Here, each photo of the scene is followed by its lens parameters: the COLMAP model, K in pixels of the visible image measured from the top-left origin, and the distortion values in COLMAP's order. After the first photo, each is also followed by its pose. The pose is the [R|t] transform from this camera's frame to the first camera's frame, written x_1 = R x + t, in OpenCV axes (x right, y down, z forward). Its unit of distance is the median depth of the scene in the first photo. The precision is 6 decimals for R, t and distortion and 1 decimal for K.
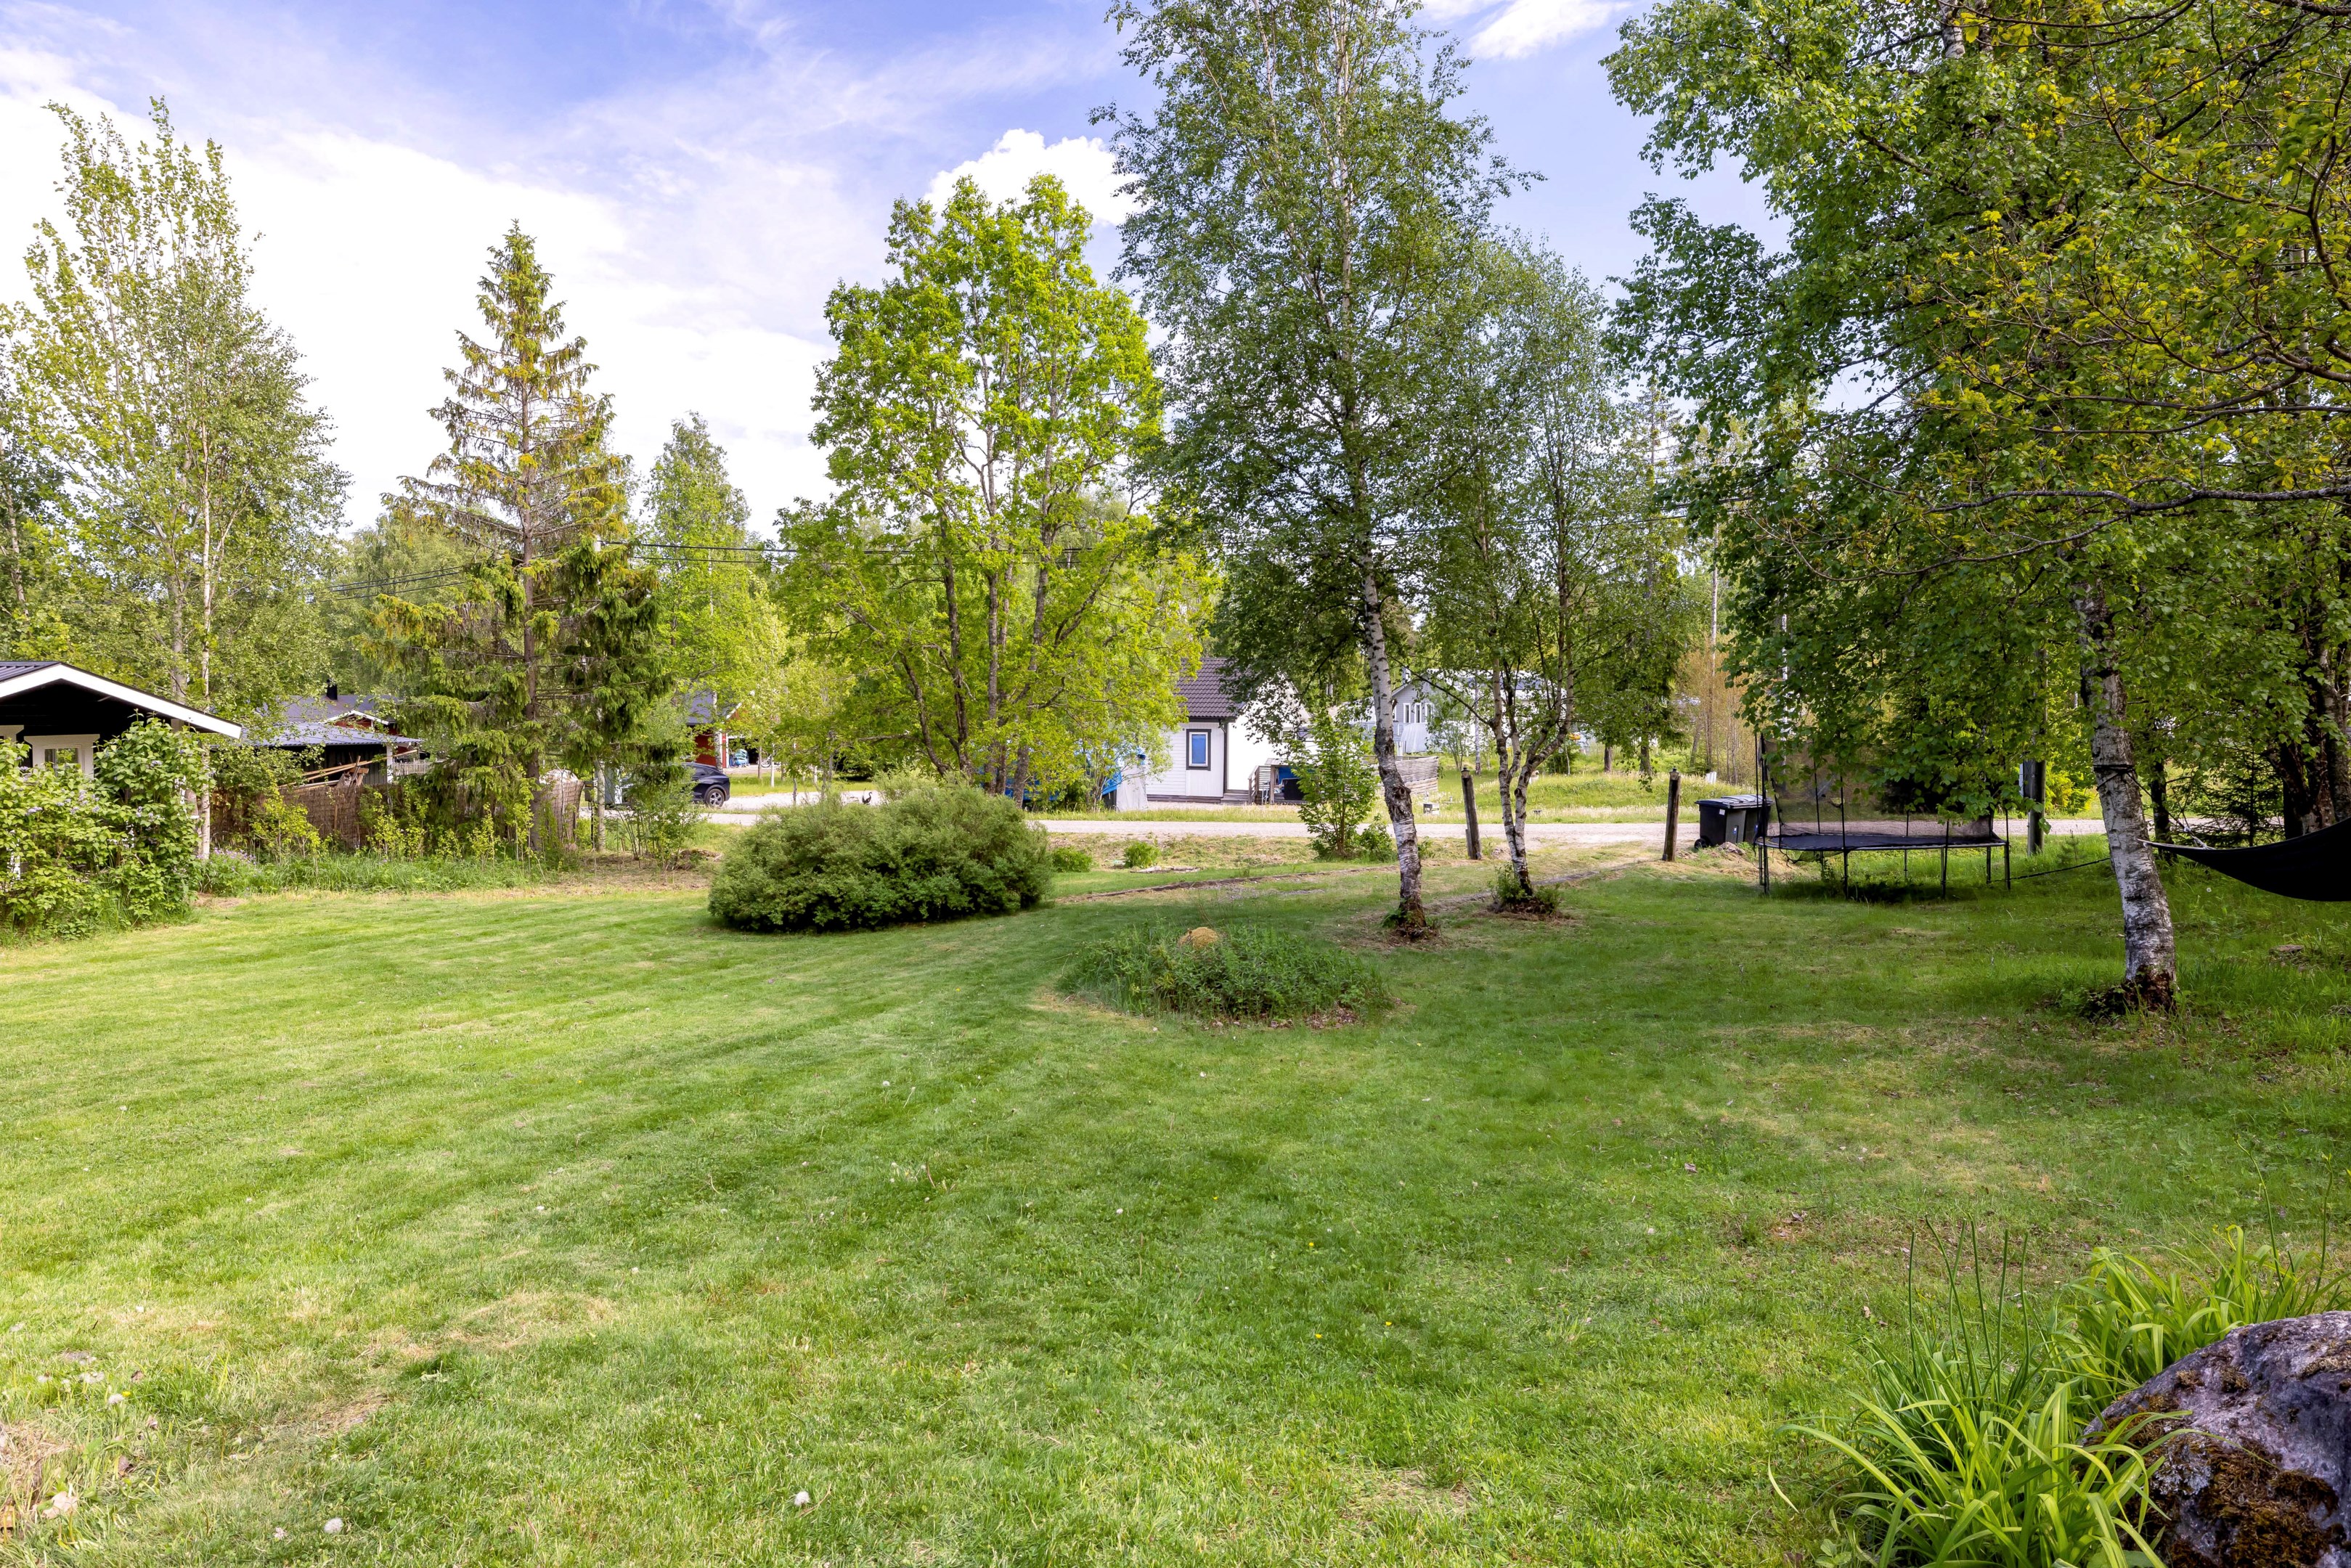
lens RADIAL K [[1503.9, 0, 1180.7], [0, 1503.9, 782.4], [0, 0, 1]] dist [0.003473, -0.003329]
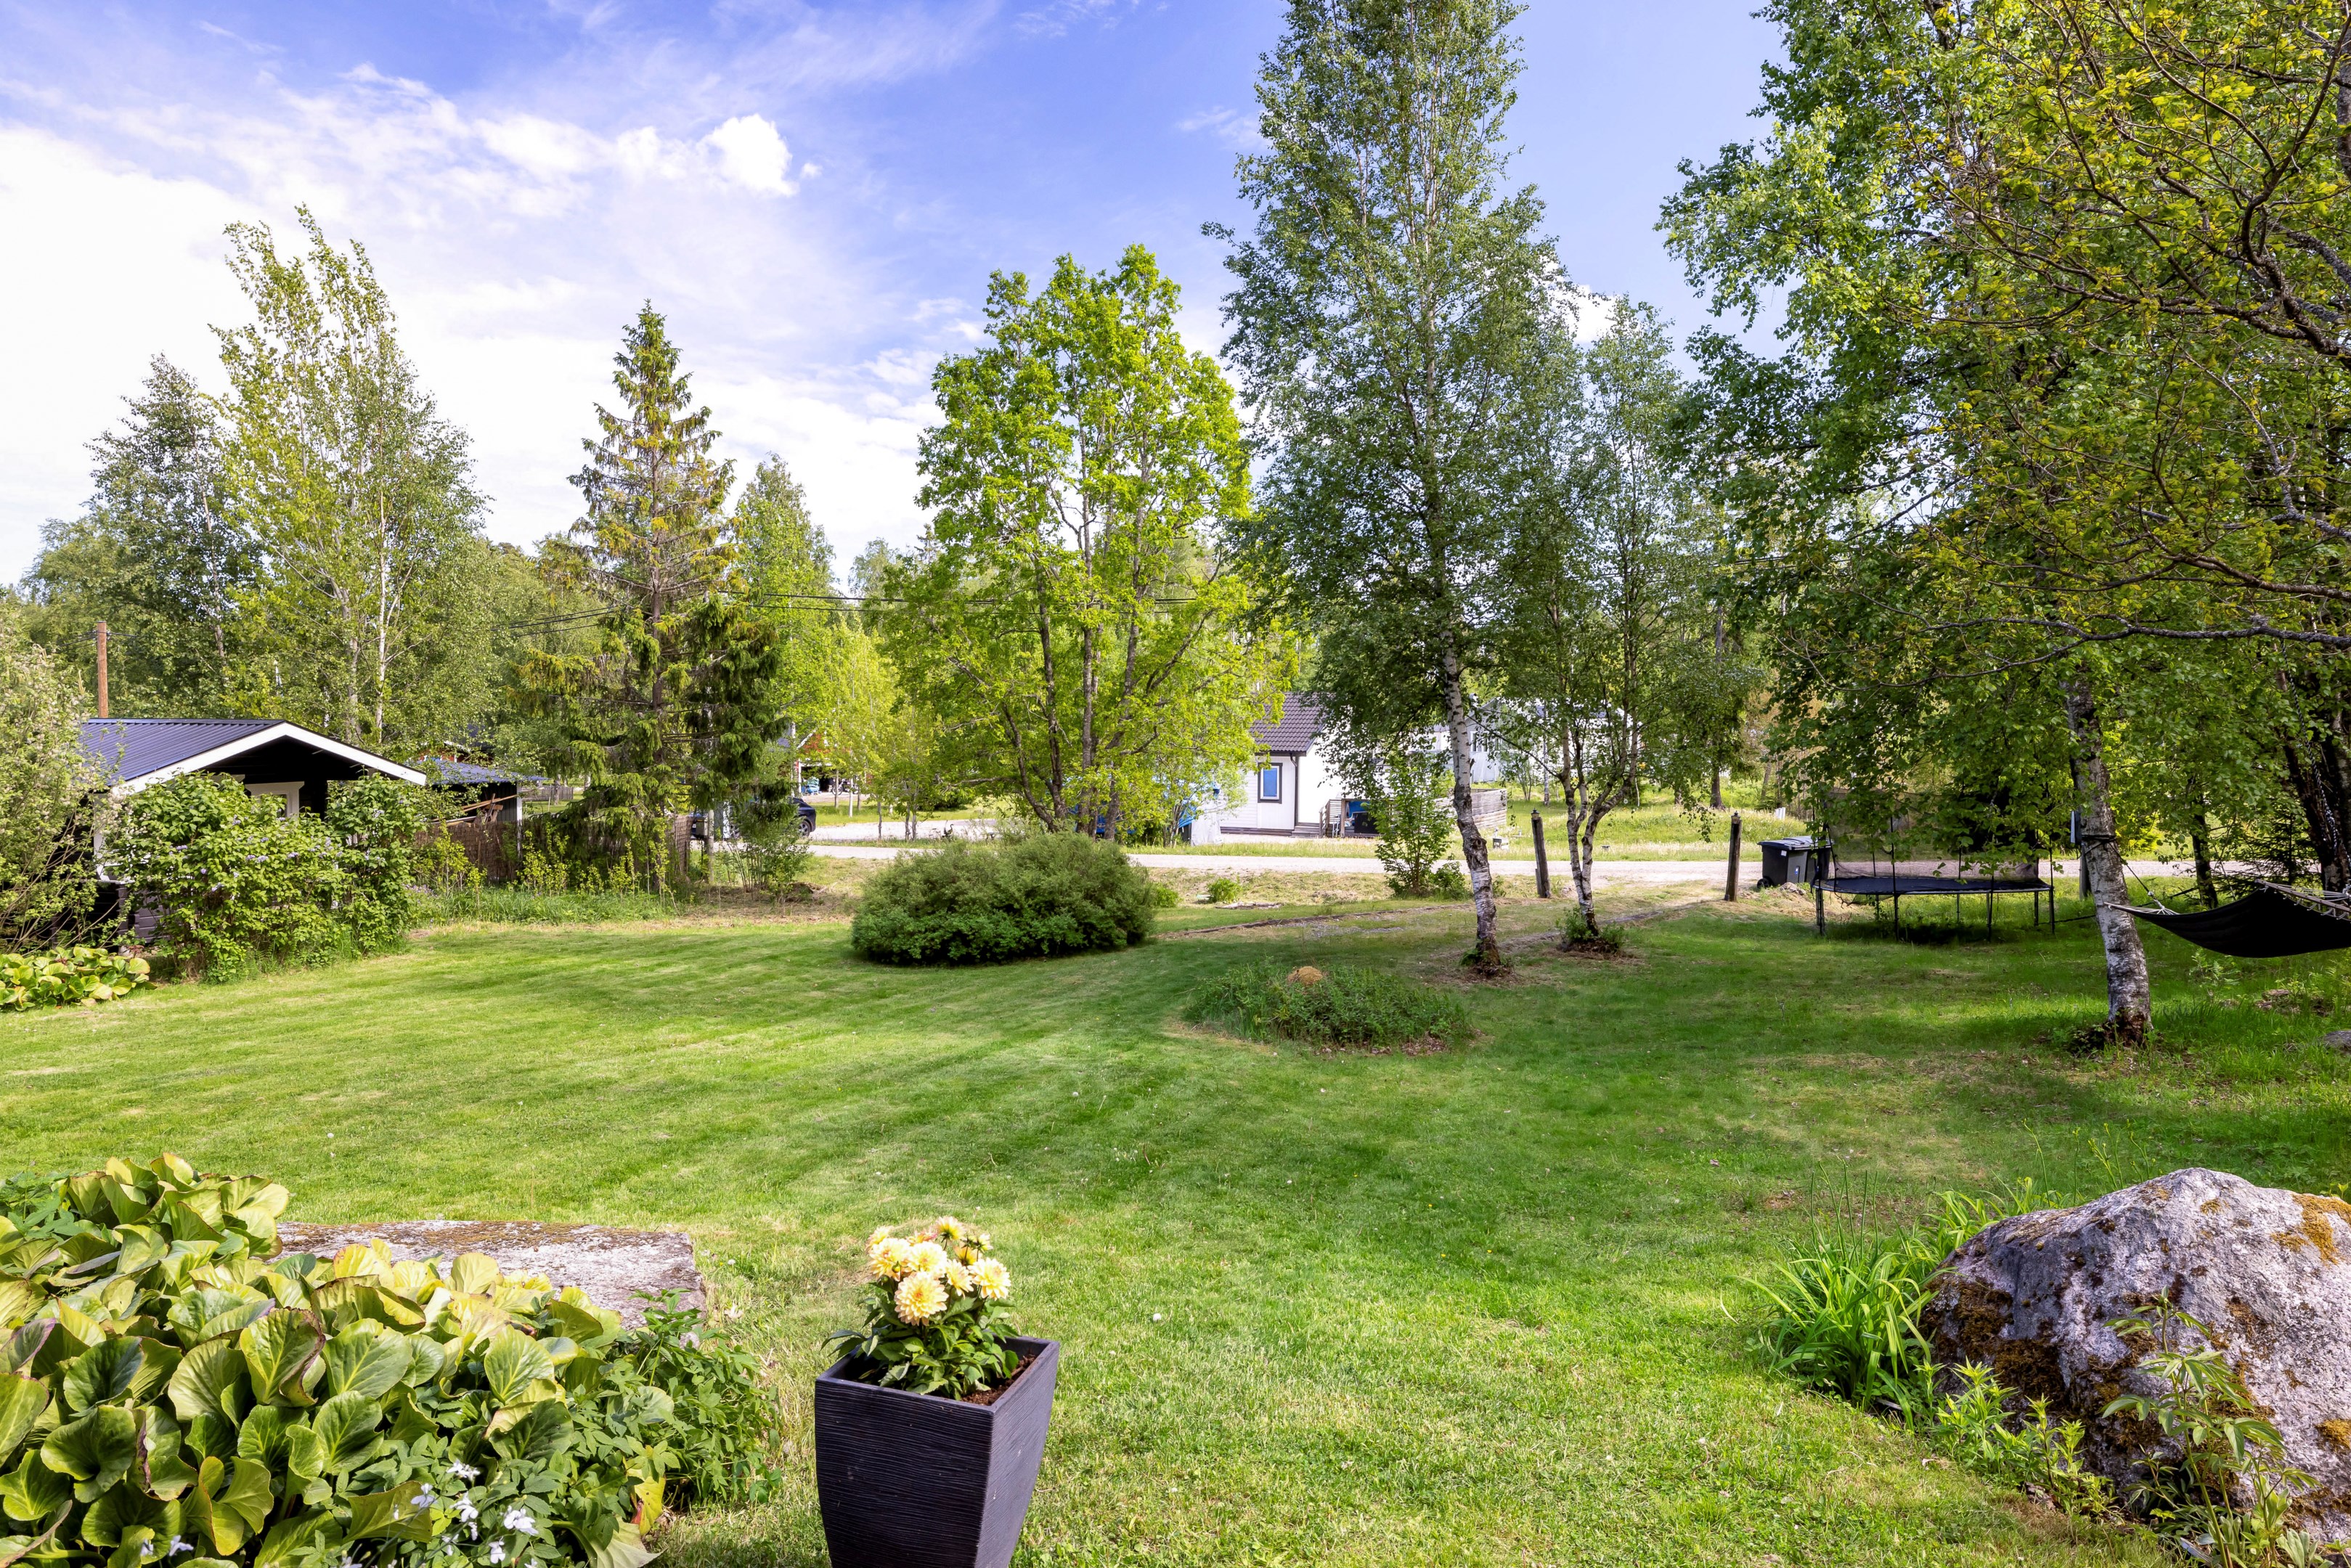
lens RADIAL K [[1533.0, 0, 1167.7], [0, 1533.0, 790.3], [0, 0, 1]] dist [-0.007360, 0.006206]
pose [[0.998890, 0.002373, -0.047055, -0.021441], [-0.002858, 0.999943, -0.010243, -0.015137], [0.047028, 0.010366, 0.998840, -0.103673]]
